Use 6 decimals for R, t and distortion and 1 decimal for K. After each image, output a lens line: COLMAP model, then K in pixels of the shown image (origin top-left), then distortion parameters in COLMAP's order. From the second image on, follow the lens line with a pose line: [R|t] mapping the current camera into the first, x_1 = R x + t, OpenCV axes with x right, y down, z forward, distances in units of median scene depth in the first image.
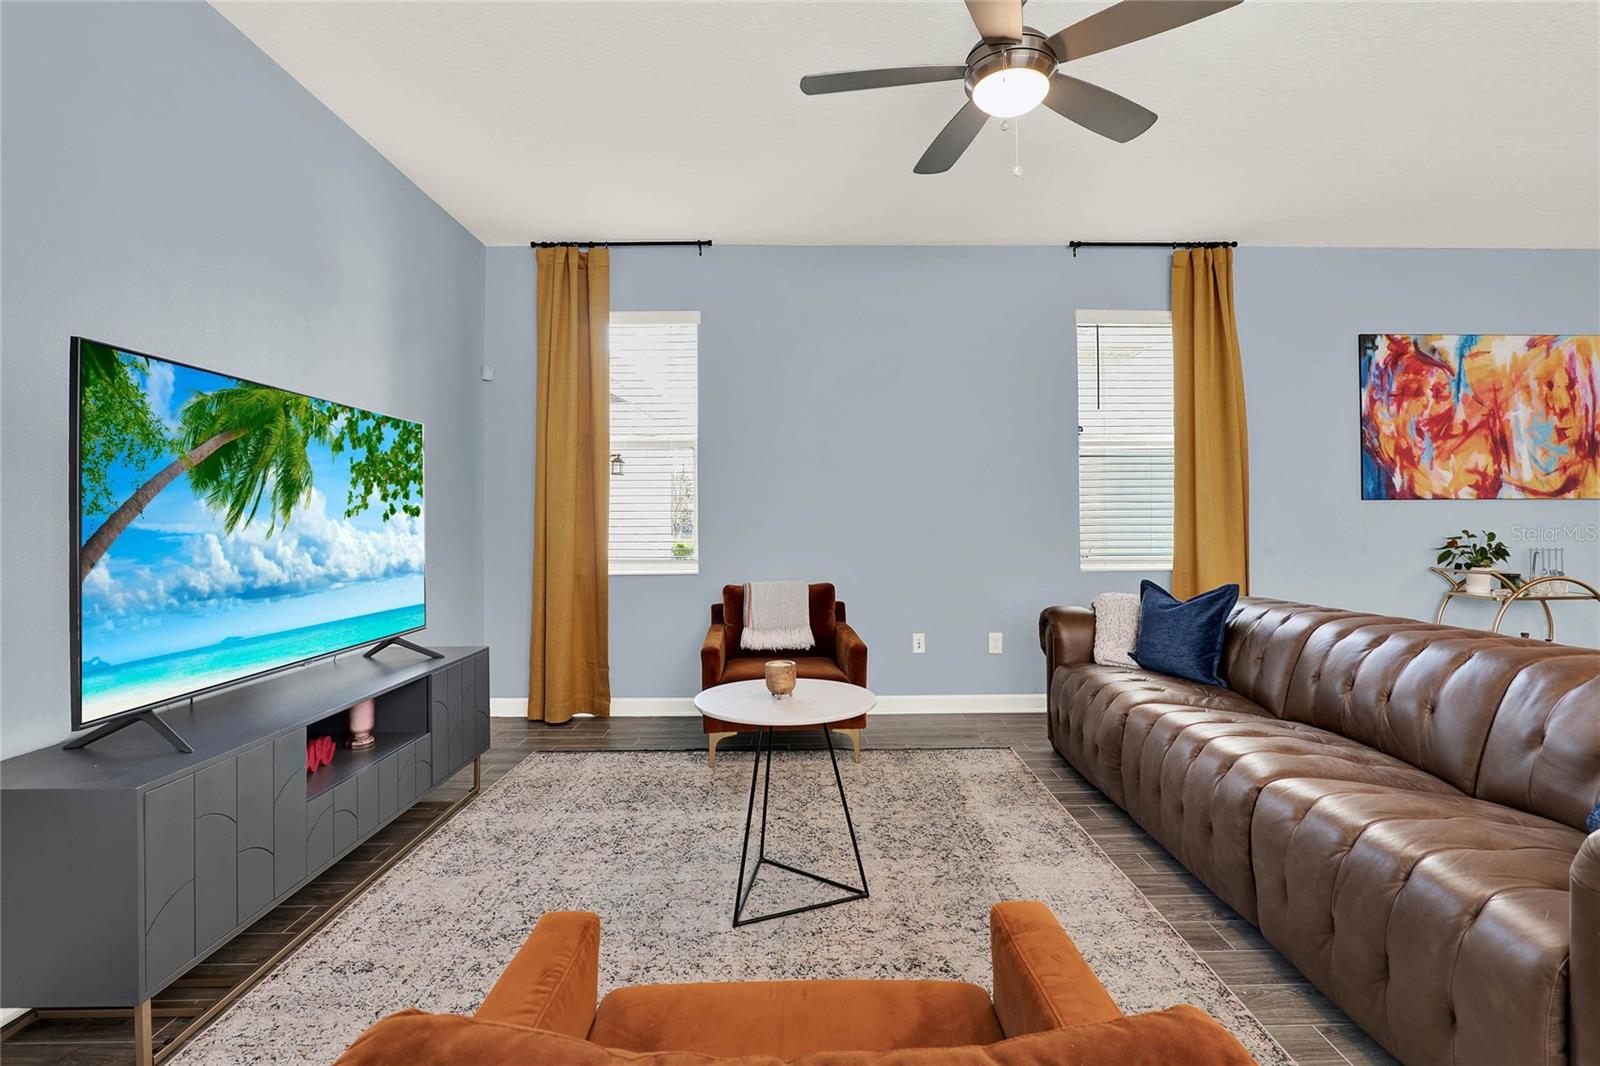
lens RADIAL K [[760.6, 0, 814.0], [0, 760.6, 523.2], [0, 0, 1]] dist [-0.012715, 0.003511]
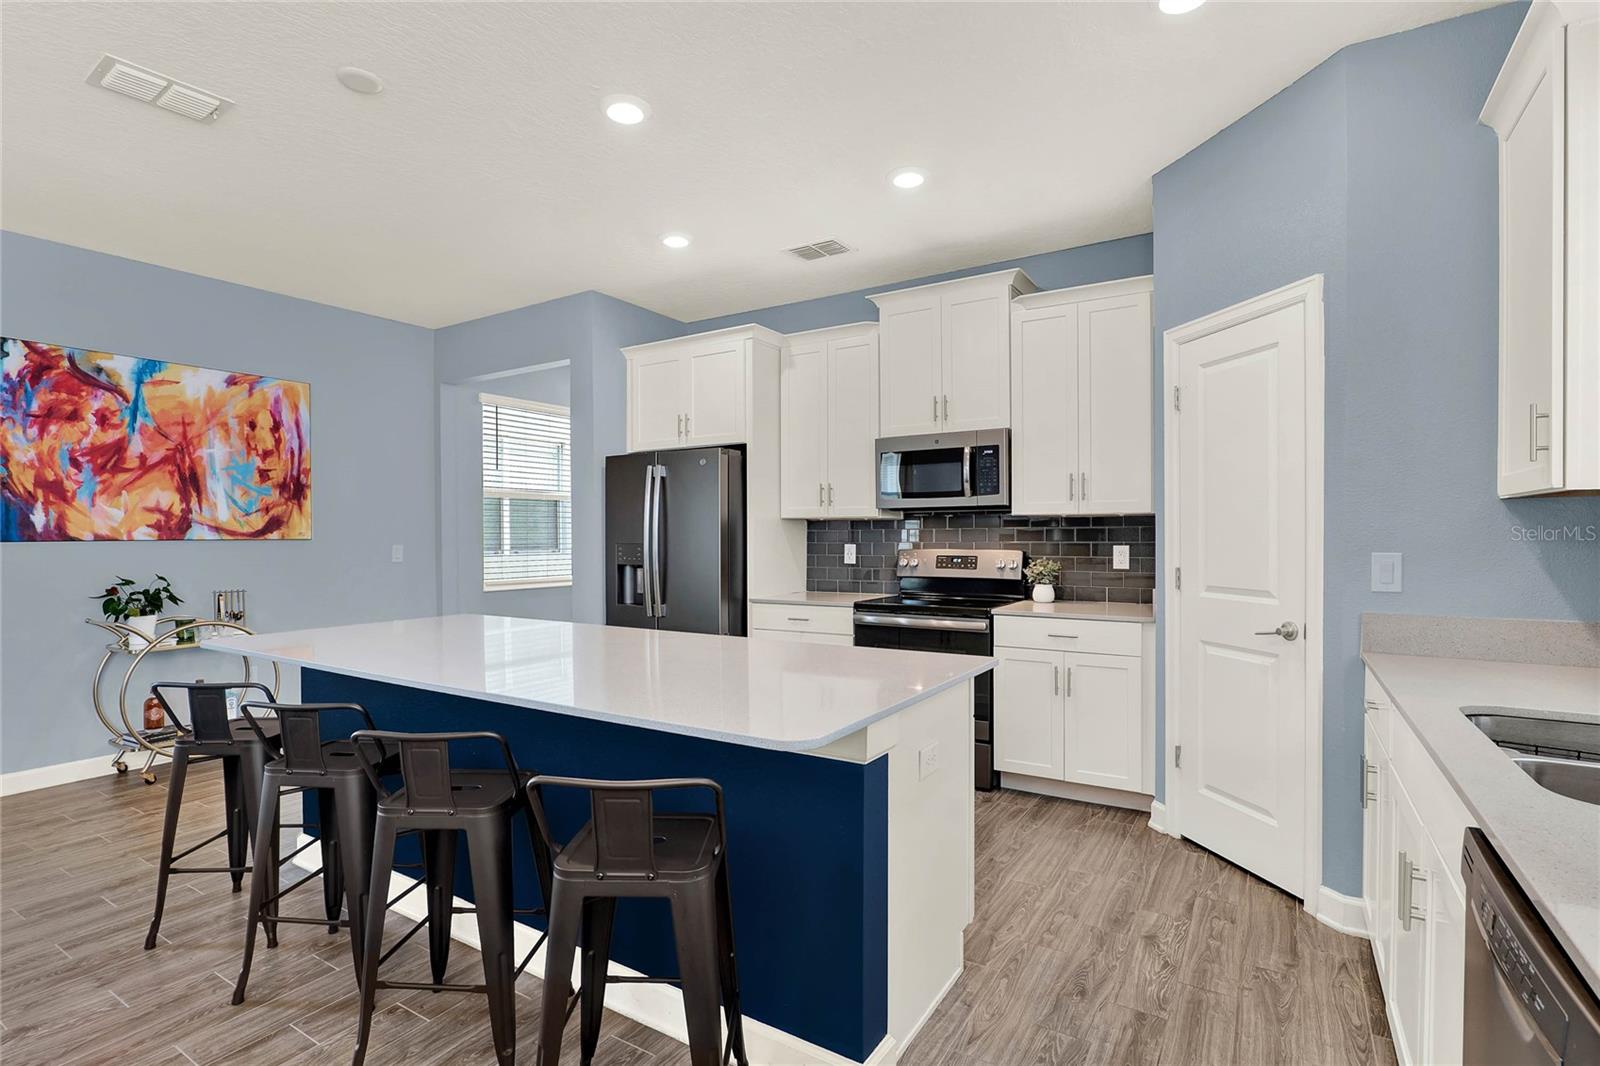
lens RADIAL K [[760.6, 0, 805.1], [0, 760.6, 556.1], [0, 0, 1]] dist [-0.012715, 0.003511]
pose [[0.548281, -0.023729, 0.835958, 0.538730], [0.008966, 0.999707, 0.022496, -0.026238], [-0.836246, -0.004839, 0.548333, -0.164259]]
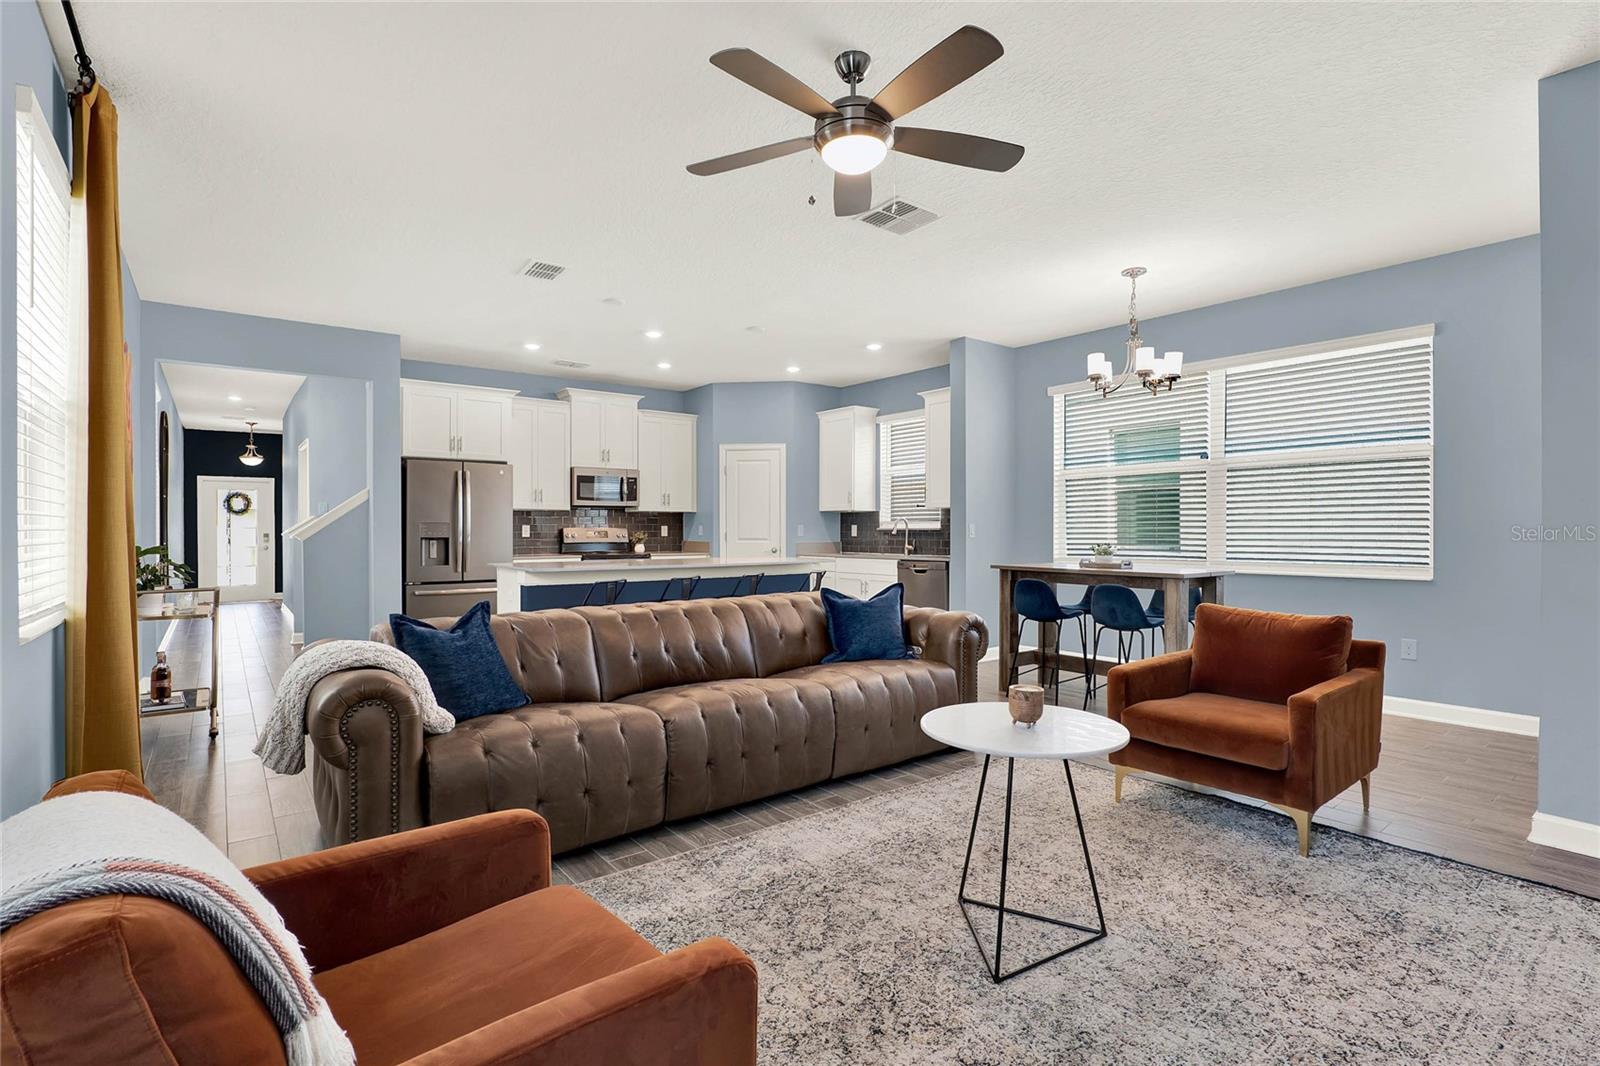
lens RADIAL K [[760.6, 0, 806.4], [0, 760.6, 529.6], [0, 0, 1]] dist [-0.012715, 0.003511]
pose [[-0.606094, 0.004105, 0.795383, -0.314381], [0.006049, 0.999982, -0.000552, -0.002590], [-0.795370, 0.004477, -0.606108, 0.909405]]
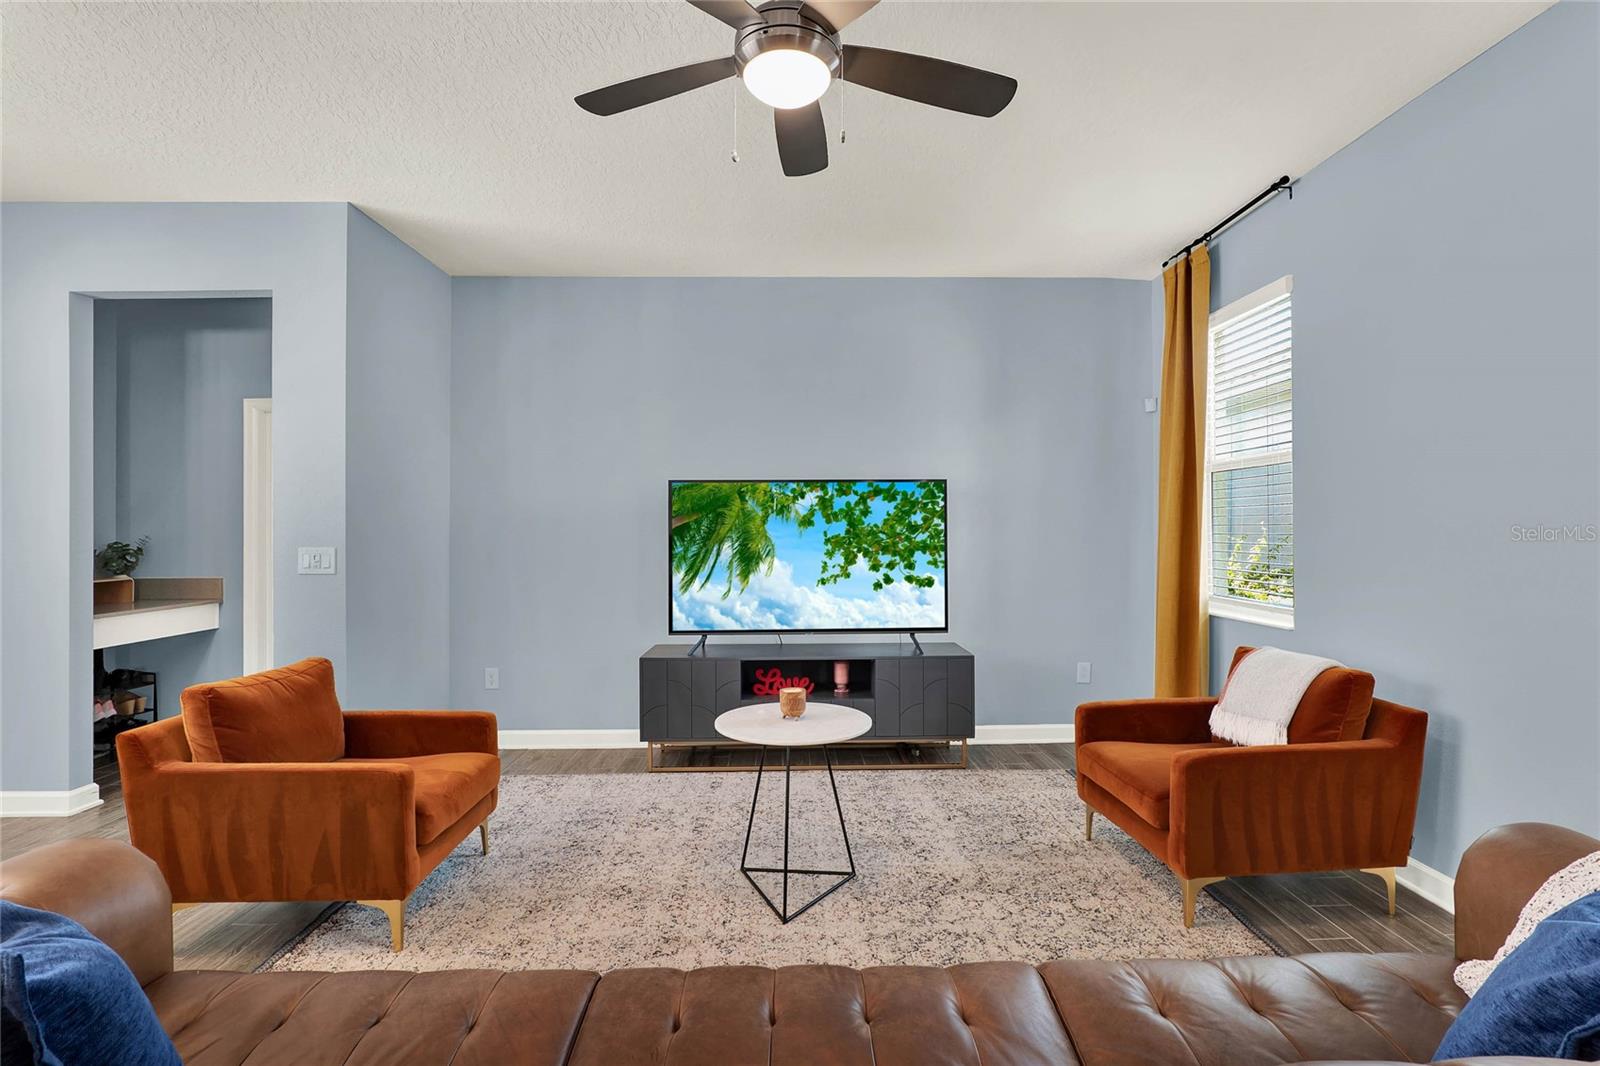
lens RADIAL K [[760.6, 0, 812.4], [0, 760.6, 525.1], [0, 0, 1]] dist [-0.012715, 0.003511]
pose [[0.016097, -0.004740, -0.999859, 0.582542], [0.000477, 0.999989, -0.004733, -0.031540], [0.999870, -0.000401, 0.016099, 0.523411]]
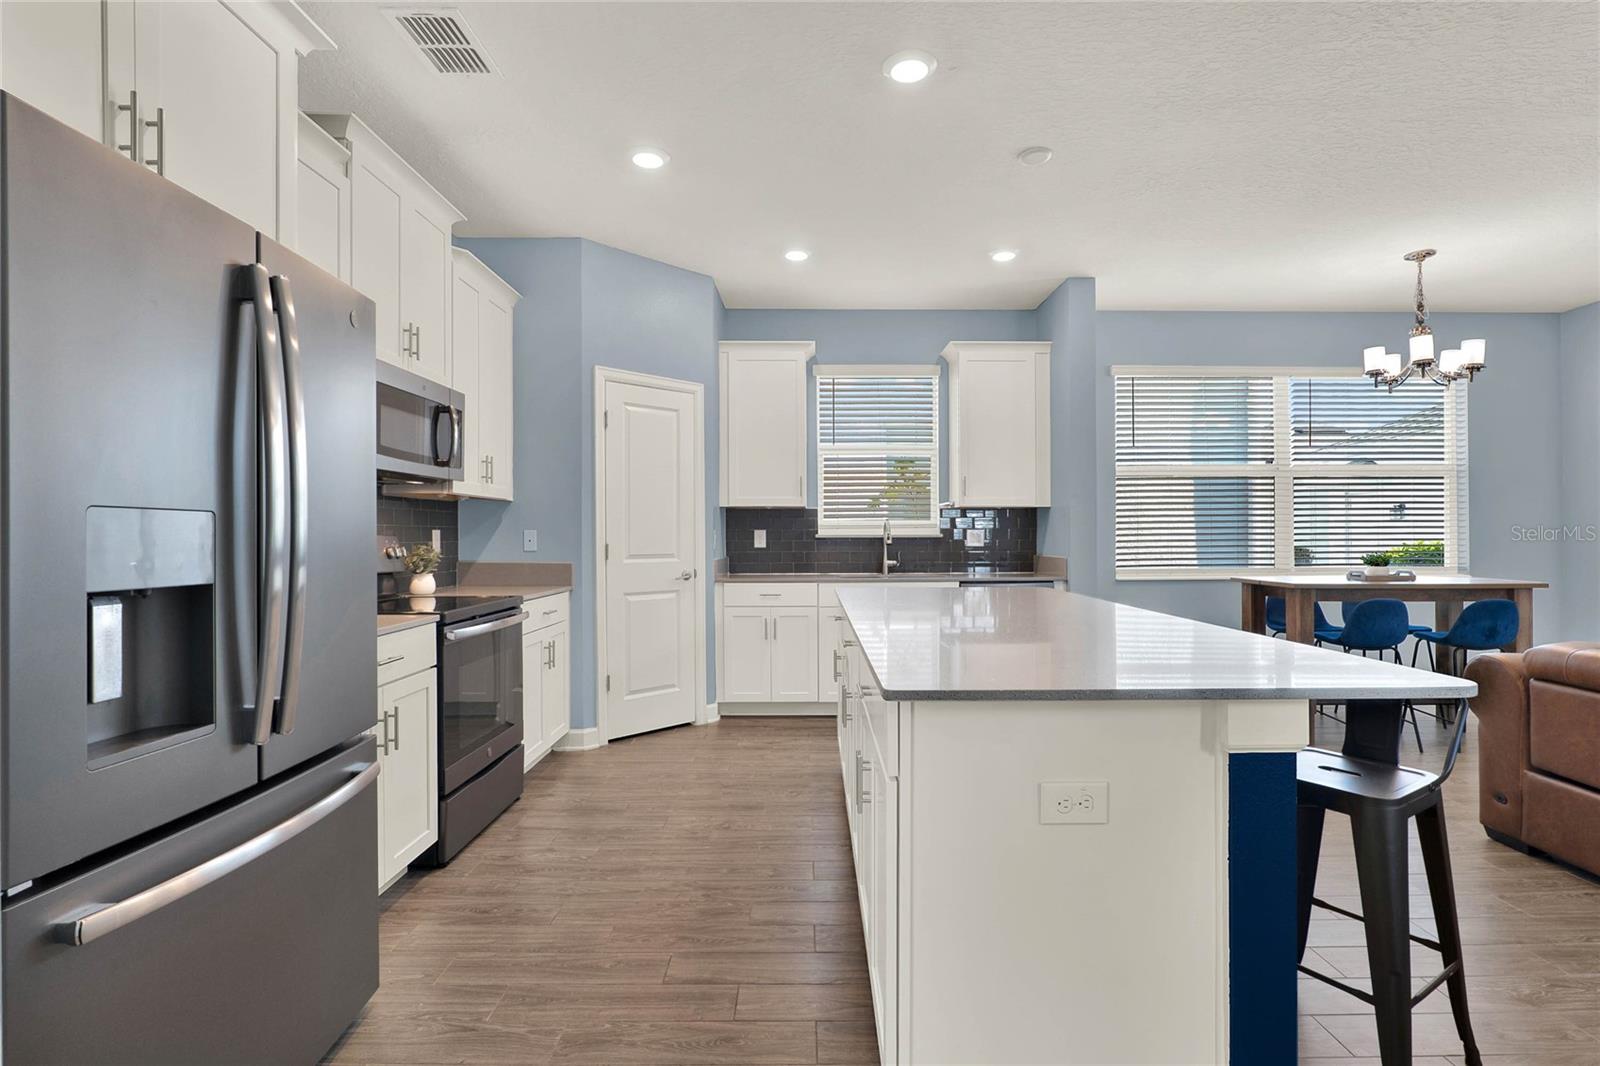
lens RADIAL K [[760.6, 0, 810.5], [0, 760.6, 528.7], [0, 0, 1]] dist [-0.012715, 0.003511]
pose [[-0.999985, 0.004955, 0.002333, 1.046160], [0.004949, 0.999985, -0.002417, -0.012485], [-0.002345, -0.002405, -0.999994, 0.864959]]
